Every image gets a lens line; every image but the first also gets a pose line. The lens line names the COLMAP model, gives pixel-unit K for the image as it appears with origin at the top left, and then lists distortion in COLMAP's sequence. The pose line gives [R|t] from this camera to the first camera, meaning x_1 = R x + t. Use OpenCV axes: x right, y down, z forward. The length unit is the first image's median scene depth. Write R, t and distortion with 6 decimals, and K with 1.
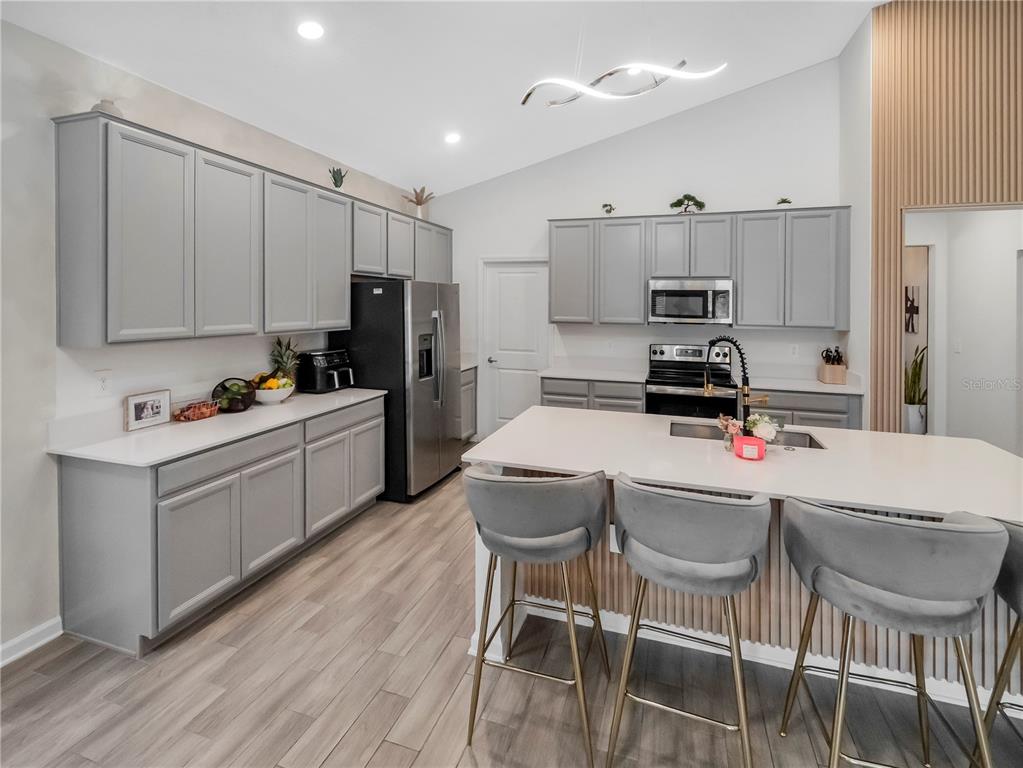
lens RADIAL K [[474.1, 0, 511.5], [0, 474.1, 384.0], [0, 0, 1]] dist [-0.001292, -0.000280]
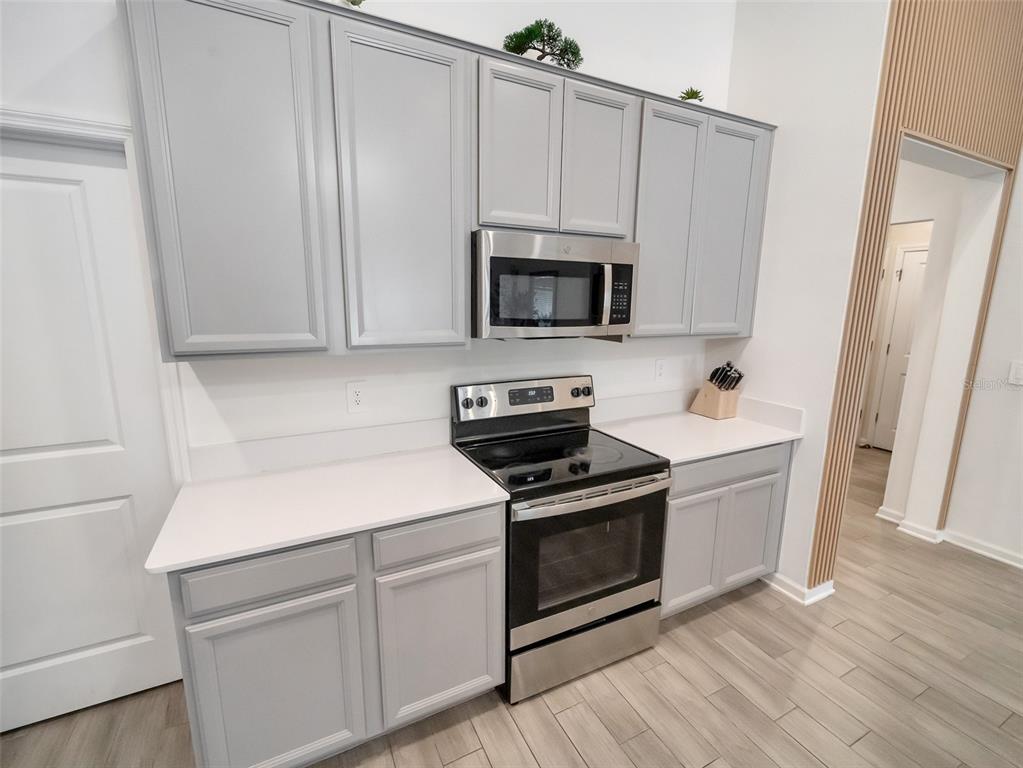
lens RADIAL K [[474.1, 0, 511.5], [0, 474.1, 384.0], [0, 0, 1]] dist [-0.001292, -0.000280]
pose [[0.709116, -0.130075, 0.692990, 0.028124], [0.114349, 0.991041, 0.069009, -0.116133], [-0.695758, 0.030308, 0.717637, 0.684454]]
